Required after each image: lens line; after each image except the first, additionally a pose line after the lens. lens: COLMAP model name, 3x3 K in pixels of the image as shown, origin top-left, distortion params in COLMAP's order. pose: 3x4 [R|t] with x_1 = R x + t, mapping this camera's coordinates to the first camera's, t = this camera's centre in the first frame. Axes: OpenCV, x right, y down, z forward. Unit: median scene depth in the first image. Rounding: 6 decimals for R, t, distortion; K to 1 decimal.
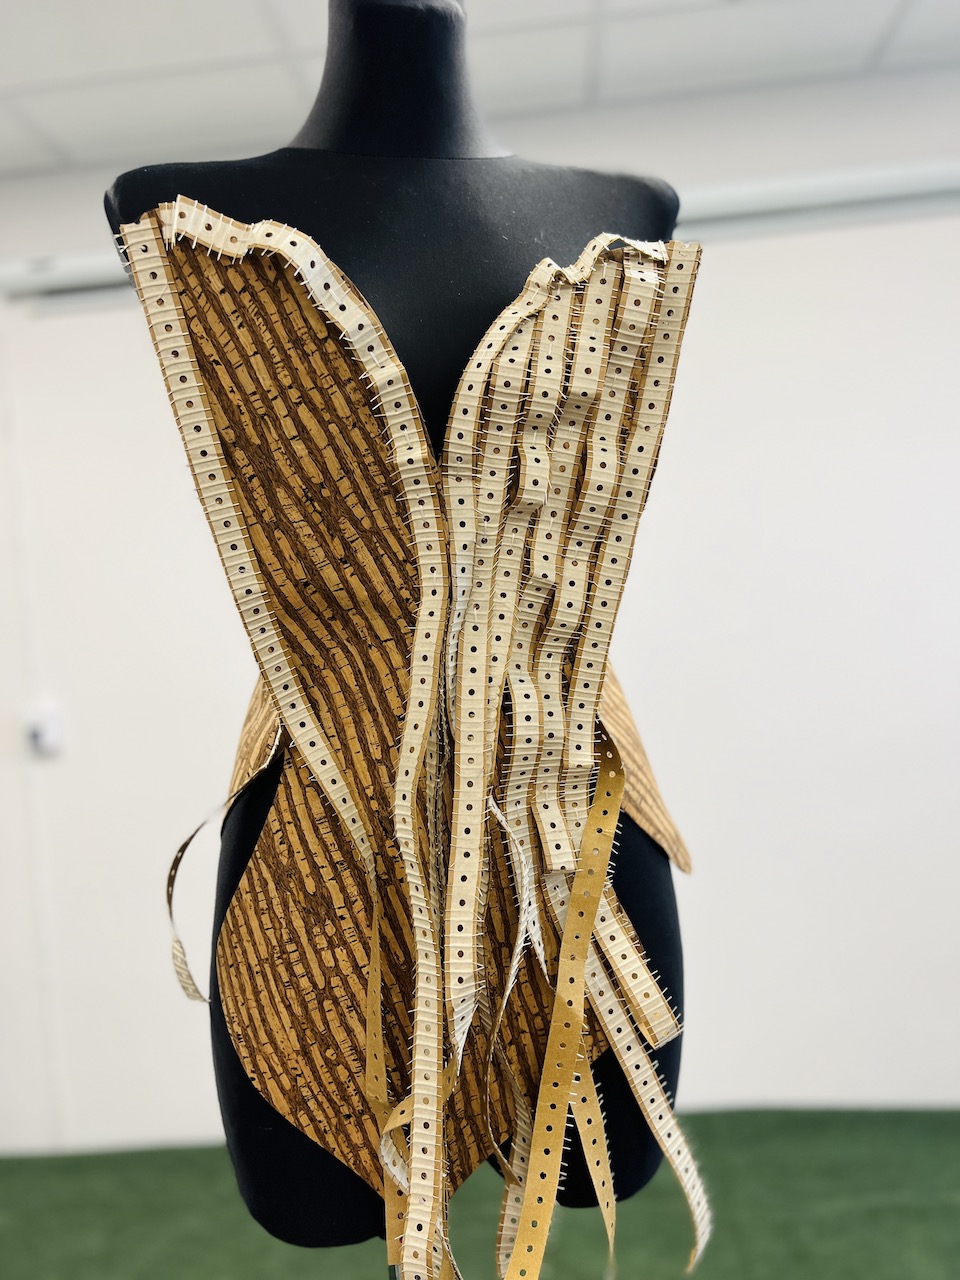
lens RADIAL K [[918.5, 0, 461.8], [0, 918.5, 644.9], [0, 0, 1]] dist [0.131682, -0.333016]
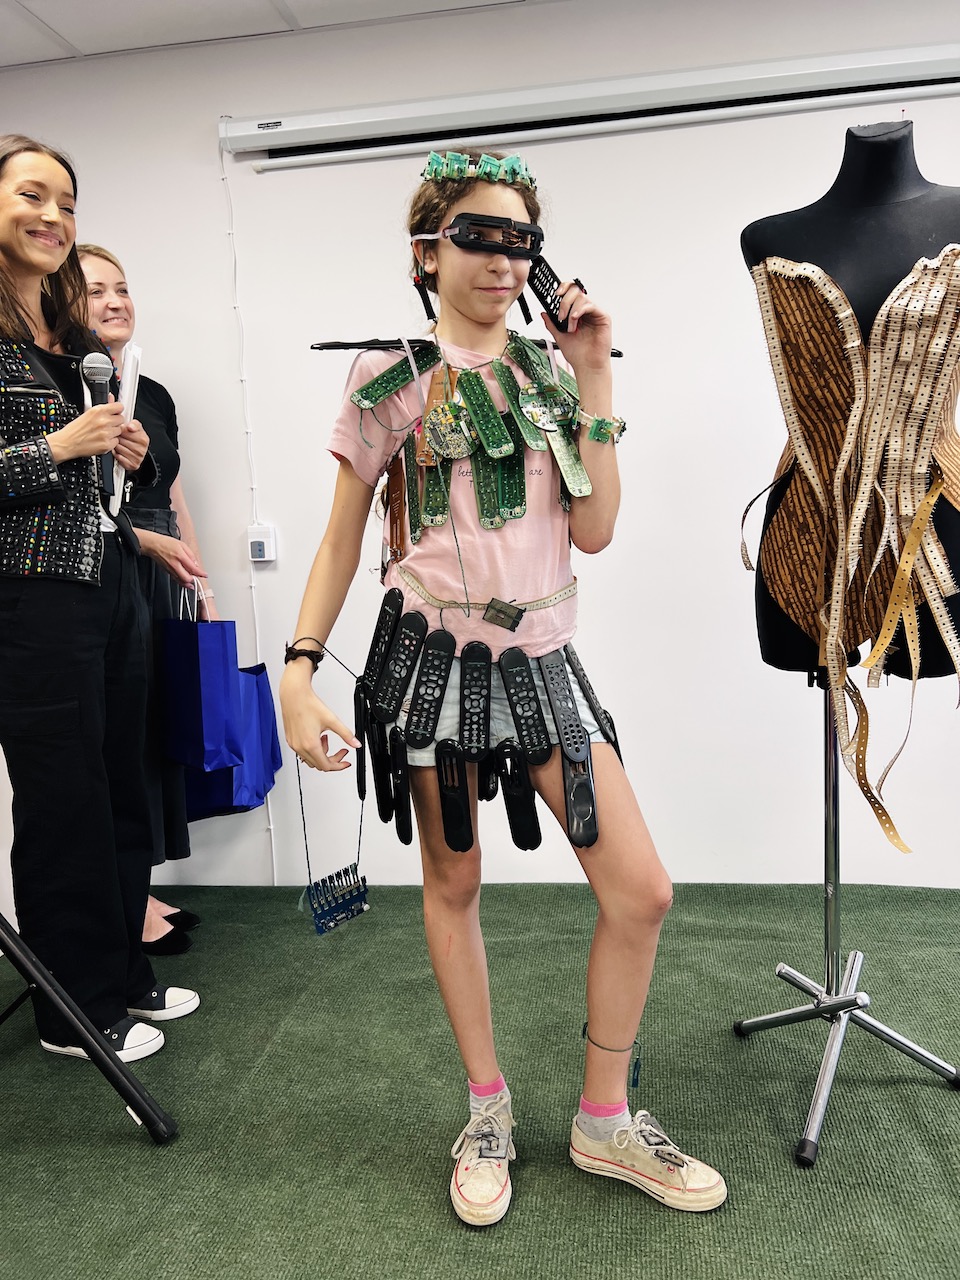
lens RADIAL K [[1041.3, 0, 477.3], [0, 1041.3, 666.5], [0, 0, 1]] dist [0.029365, 0.004253]
pose [[0.867480, 0.111660, -0.484779, 0.531359], [-0.040864, 0.987185, 0.154257, 0.265981], [0.495791, -0.114005, 0.860926, -2.072983]]
